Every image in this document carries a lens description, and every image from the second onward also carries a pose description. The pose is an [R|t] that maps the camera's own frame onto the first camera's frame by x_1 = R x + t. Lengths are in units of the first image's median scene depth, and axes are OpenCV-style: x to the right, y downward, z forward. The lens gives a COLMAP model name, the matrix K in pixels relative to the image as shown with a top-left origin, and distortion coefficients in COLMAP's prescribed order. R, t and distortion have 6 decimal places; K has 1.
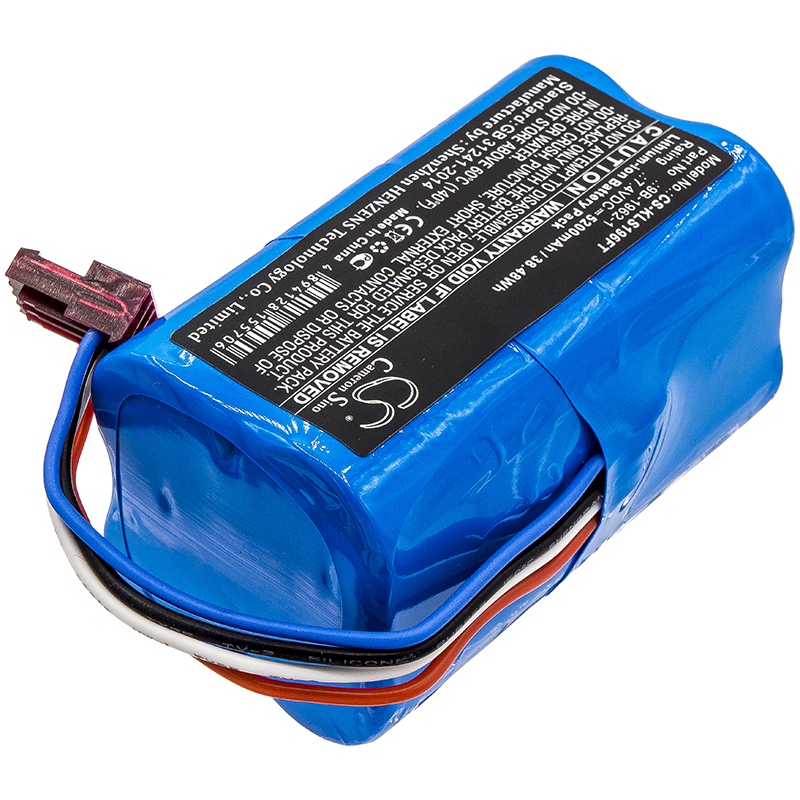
lens RADIAL K [[3077.8, 0, 402.6], [0, 3077.8, 399.7], [0, 0, 1]] dist [0.388683, 0.000000]
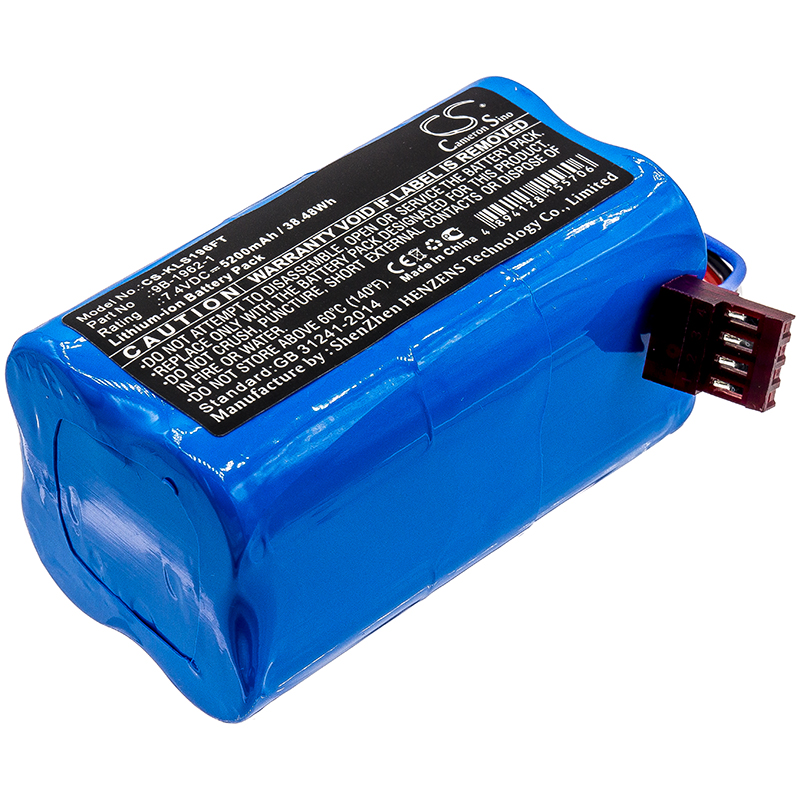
lens RADIAL K [[3077.8, 0, 401.8], [0, 3077.8, 400.3], [0, 0, 1]] dist [0.388683, 0.000000]
pose [[-0.993182, -0.067651, 0.094935, -0.099266], [0.086924, 0.112862, 0.989801, -1.075625], [-0.077676, 0.991305, -0.106212, 1.156701]]
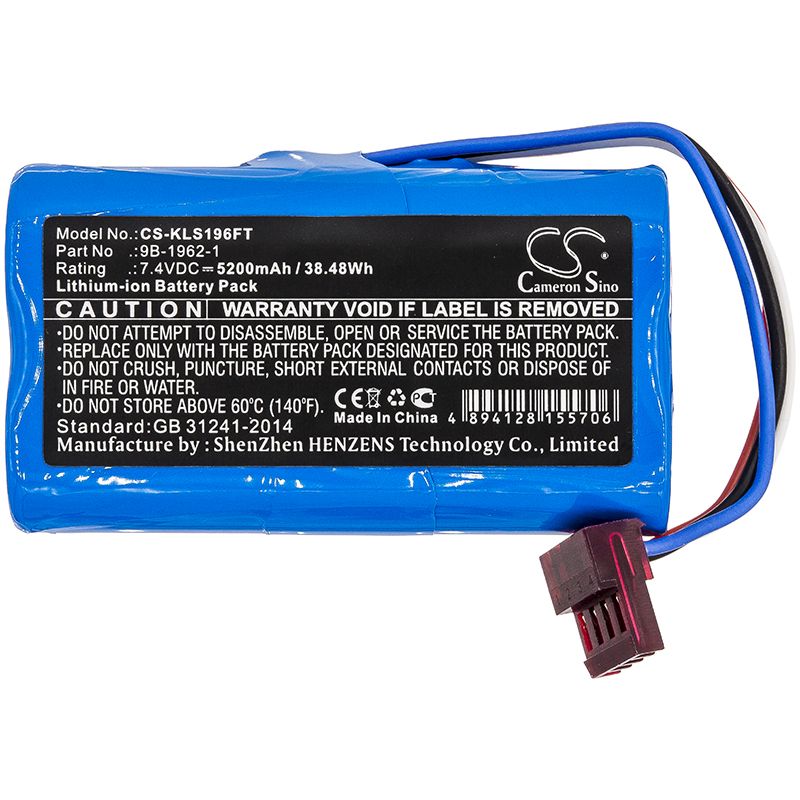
lens RADIAL K [[3077.8, 0, 400.7], [0, 3077.8, 401.2], [0, 0, 1]] dist [0.388683, 0.000000]
pose [[-0.649125, -0.760627, 0.009136, -0.018232], [0.527499, -0.441454, 0.725853, -0.774195], [-0.548071, 0.475989, 0.687789, 0.305396]]
